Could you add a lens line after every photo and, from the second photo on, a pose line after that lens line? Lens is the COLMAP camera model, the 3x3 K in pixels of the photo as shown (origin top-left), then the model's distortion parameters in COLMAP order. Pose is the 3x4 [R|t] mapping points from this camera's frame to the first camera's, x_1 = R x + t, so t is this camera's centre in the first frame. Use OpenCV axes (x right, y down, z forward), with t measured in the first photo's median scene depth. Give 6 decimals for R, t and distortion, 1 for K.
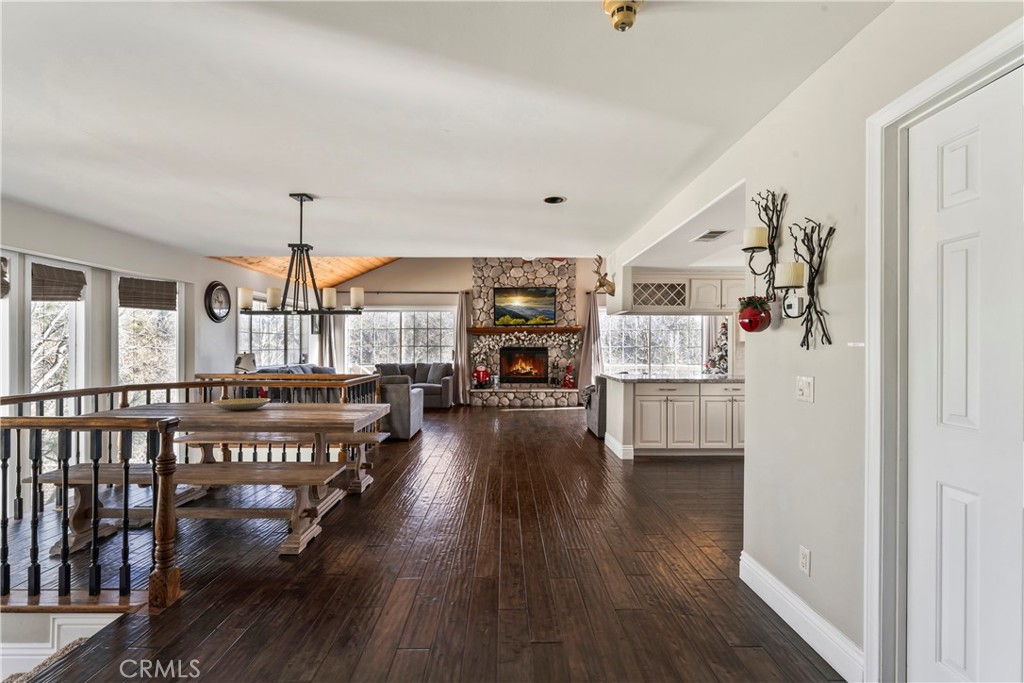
lens RADIAL K [[464.2, 0, 512.3], [0, 464.2, 346.8], [0, 0, 1]] dist [-0.001479, -0.000241]
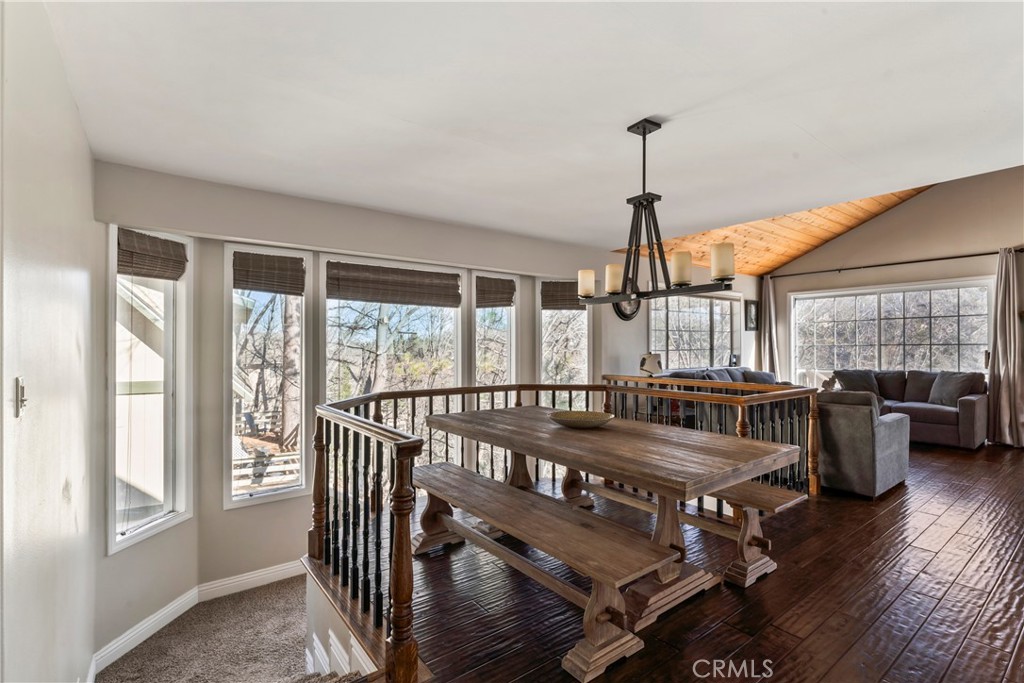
lens RADIAL K [[480.4, 0, 512.0], [0, 480.4, 341.5], [0, 0, 1]] dist [0.002554, -0.000465]
pose [[0.602518, -0.013451, -0.797992, -0.004826], [0.004225, 0.999898, -0.013665, 0.002449], [0.798094, 0.004862, 0.602513, 0.269536]]
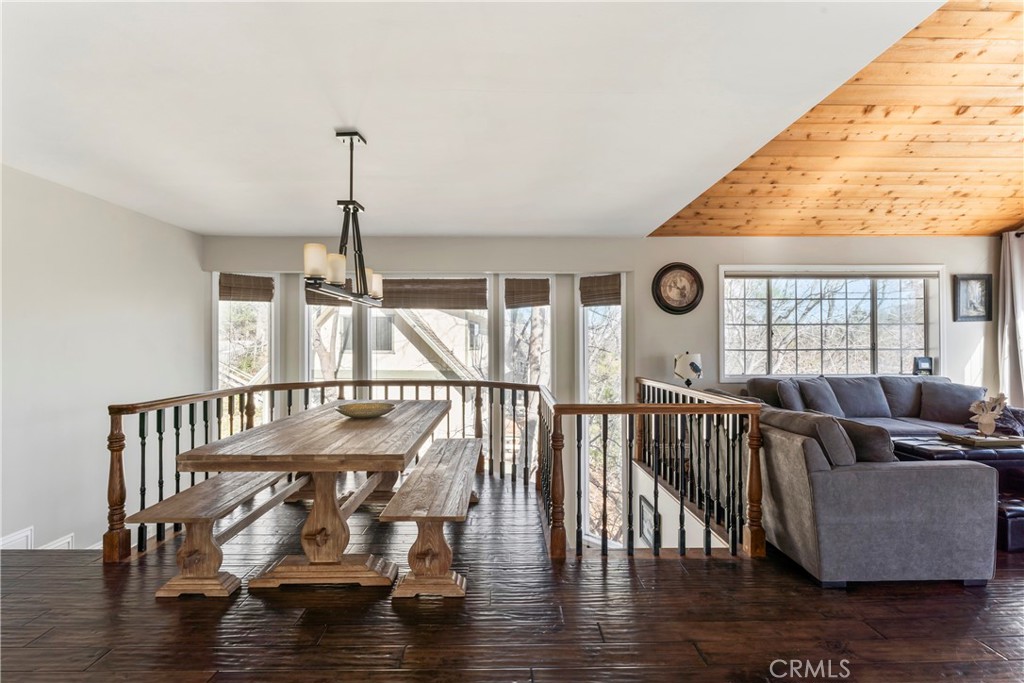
lens RADIAL K [[464.2, 0, 512.3], [0, 464.2, 346.8], [0, 0, 1]] dist [-0.001479, -0.000241]
pose [[0.019686, -0.002602, -0.999803, 0.172287], [0.003028, 0.999992, -0.002543, 0.004034], [0.999802, -0.002978, 0.019694, 0.802498]]
